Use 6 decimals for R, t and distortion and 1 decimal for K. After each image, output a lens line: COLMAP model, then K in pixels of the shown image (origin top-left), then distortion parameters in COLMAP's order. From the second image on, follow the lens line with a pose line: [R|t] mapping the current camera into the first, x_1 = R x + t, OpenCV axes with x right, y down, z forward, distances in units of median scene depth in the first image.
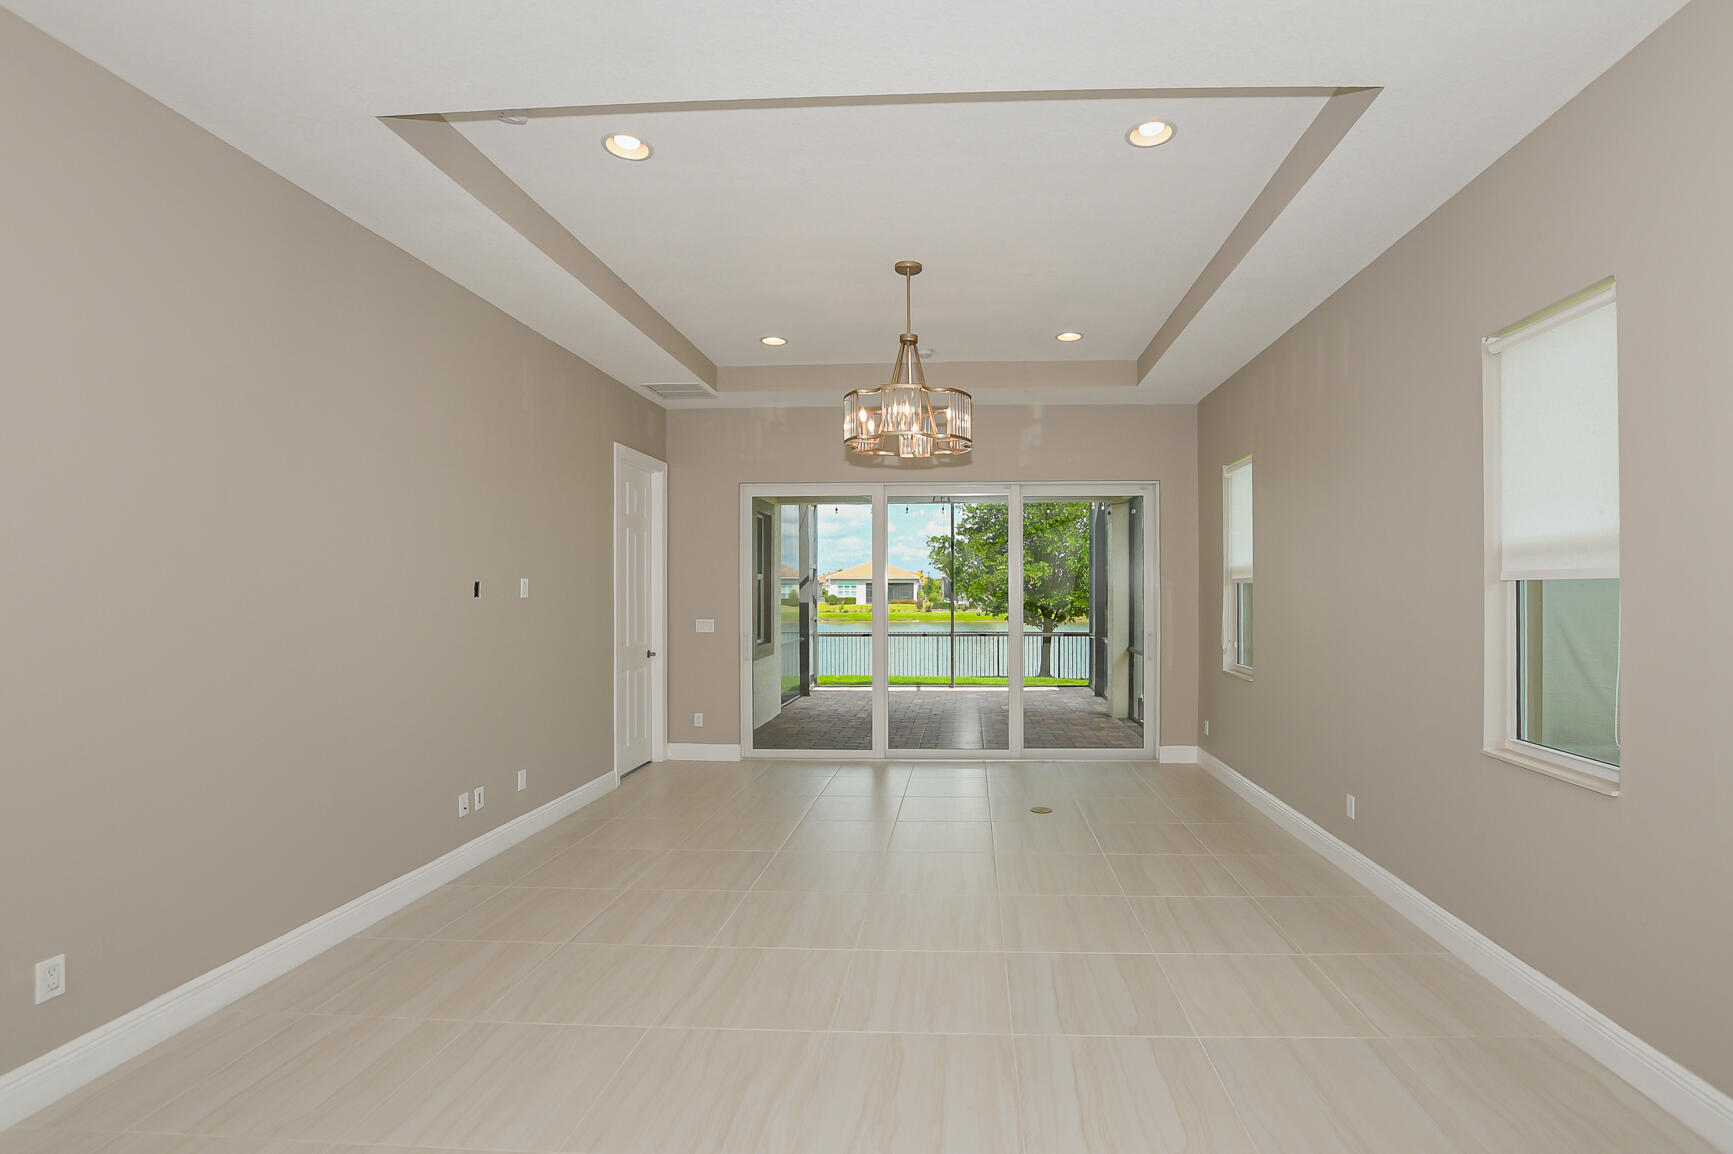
lens RADIAL K [[772.4, 0, 943.0], [0, 772.4, 588.8], [0, 0, 1]] dist [-0.027764, 0.000619]
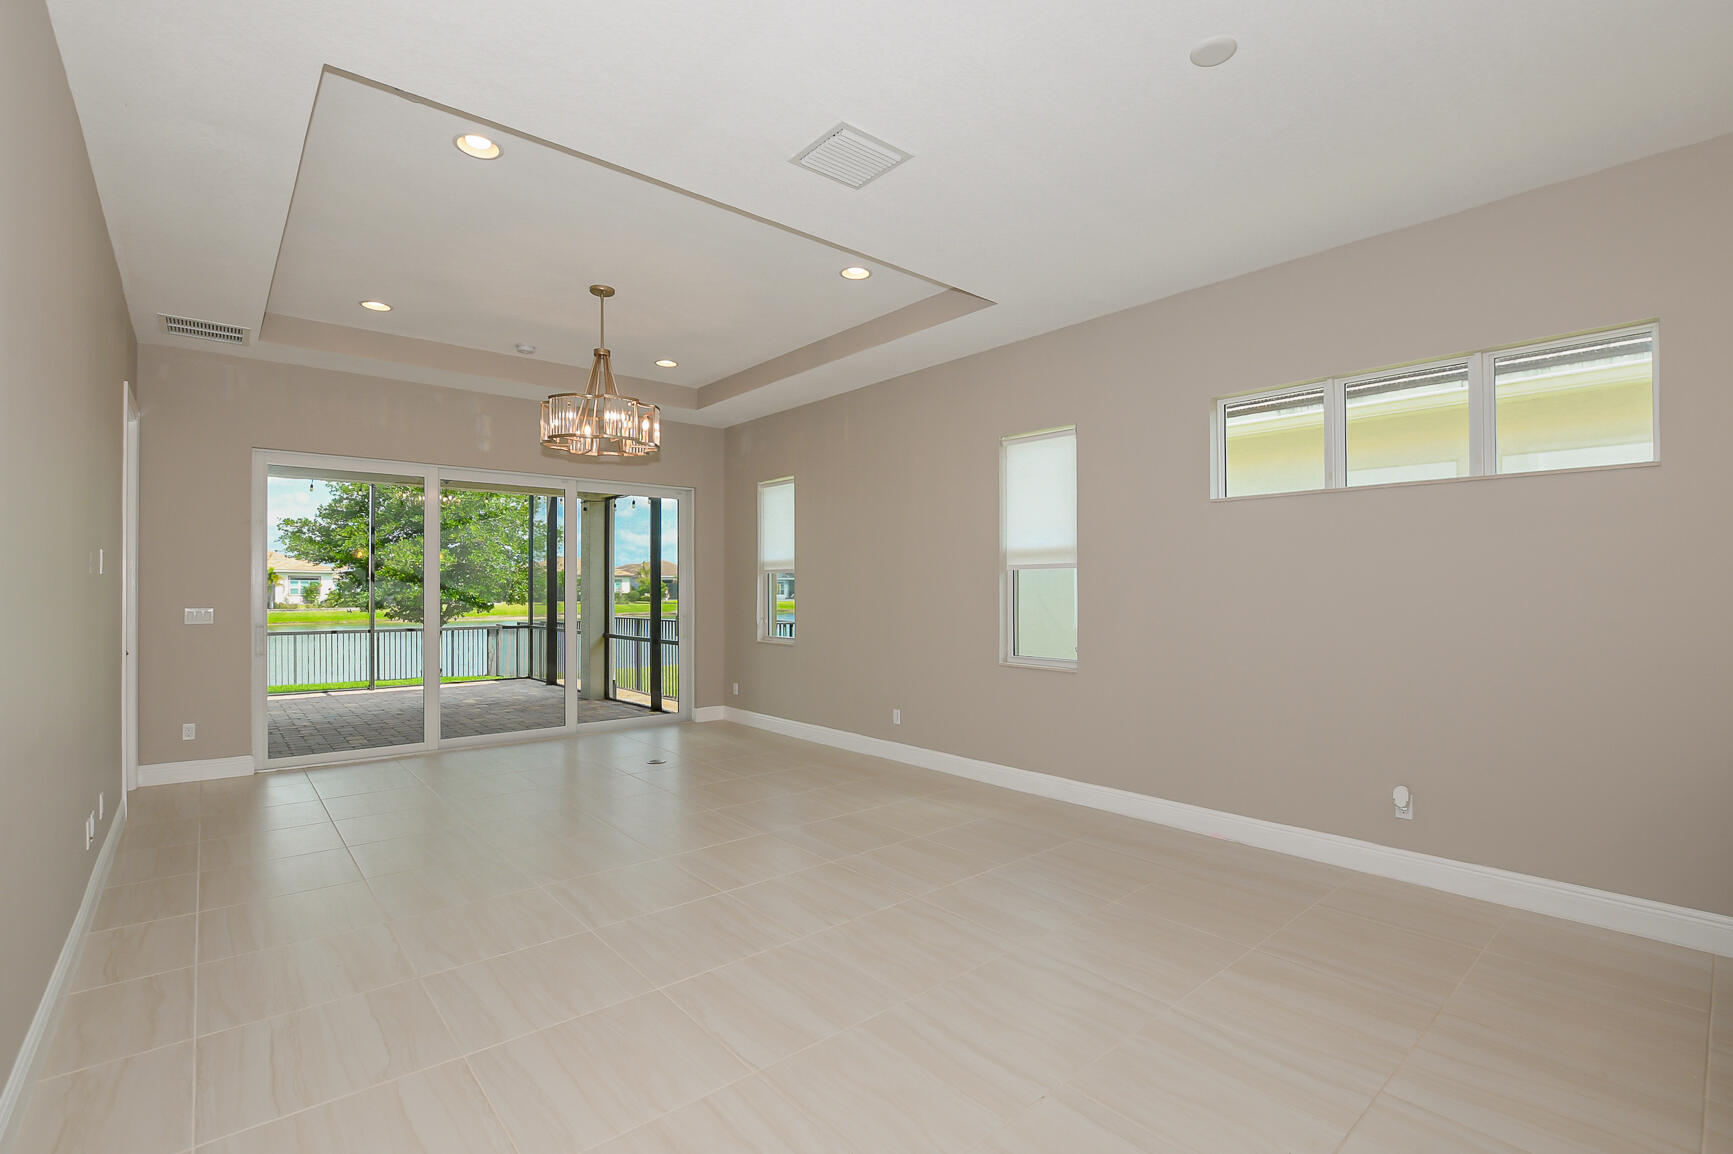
lens RADIAL K [[772.4, 0, 855.6], [0, 772.4, 575.5], [0, 0, 1]] dist [-0.027764, 0.000619]
pose [[0.747258, 0.014994, 0.664365, -0.370832], [-0.005232, 0.999847, -0.016680, 0.017006], [-0.664513, 0.008988, 0.747222, -0.072410]]
